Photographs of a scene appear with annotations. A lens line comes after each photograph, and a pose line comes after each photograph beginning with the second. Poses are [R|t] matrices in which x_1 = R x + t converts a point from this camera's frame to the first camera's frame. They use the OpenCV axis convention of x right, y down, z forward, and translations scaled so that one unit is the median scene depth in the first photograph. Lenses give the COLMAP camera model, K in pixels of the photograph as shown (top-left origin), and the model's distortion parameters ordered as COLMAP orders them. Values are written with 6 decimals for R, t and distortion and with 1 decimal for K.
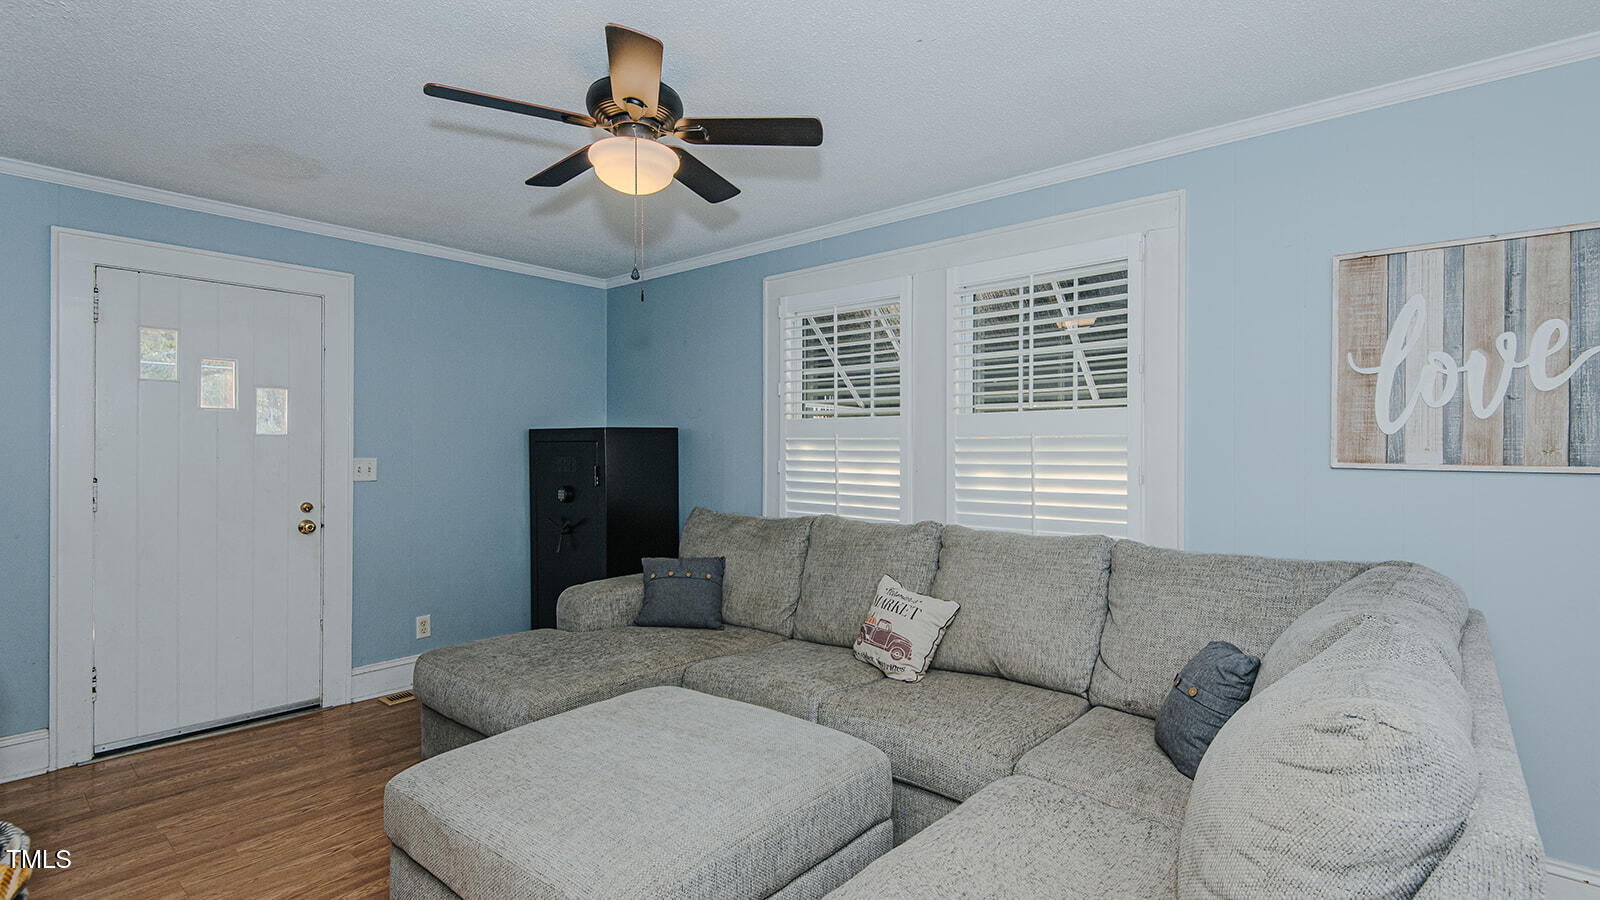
lens RADIAL K [[742.5, 0, 800.0], [0, 742.5, 450.0], [0, 0, 1]] dist [0.001885, -0.000125]
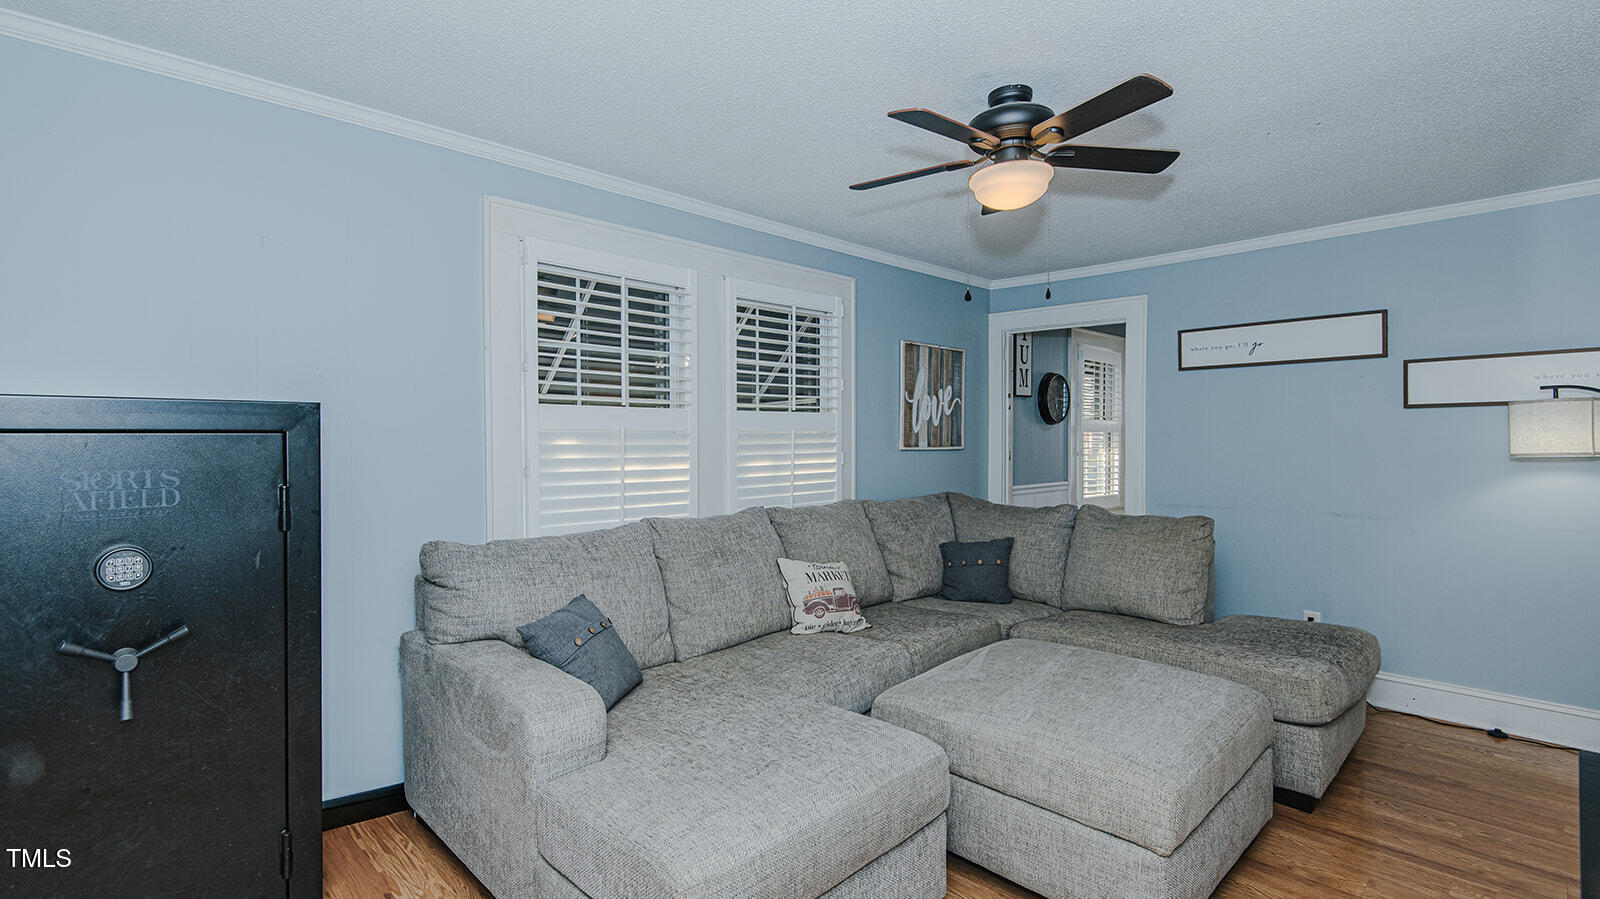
lens RADIAL K [[742.5, 0, 800.0], [0, 742.5, 449.5], [0, 0, 1]] dist [0.001885, -0.000125]
pose [[0.066425, -0.019583, 0.997599, -0.999122], [0.003555, 0.999806, 0.019390, -0.012678], [-0.997785, 0.002259, 0.066481, 0.926213]]
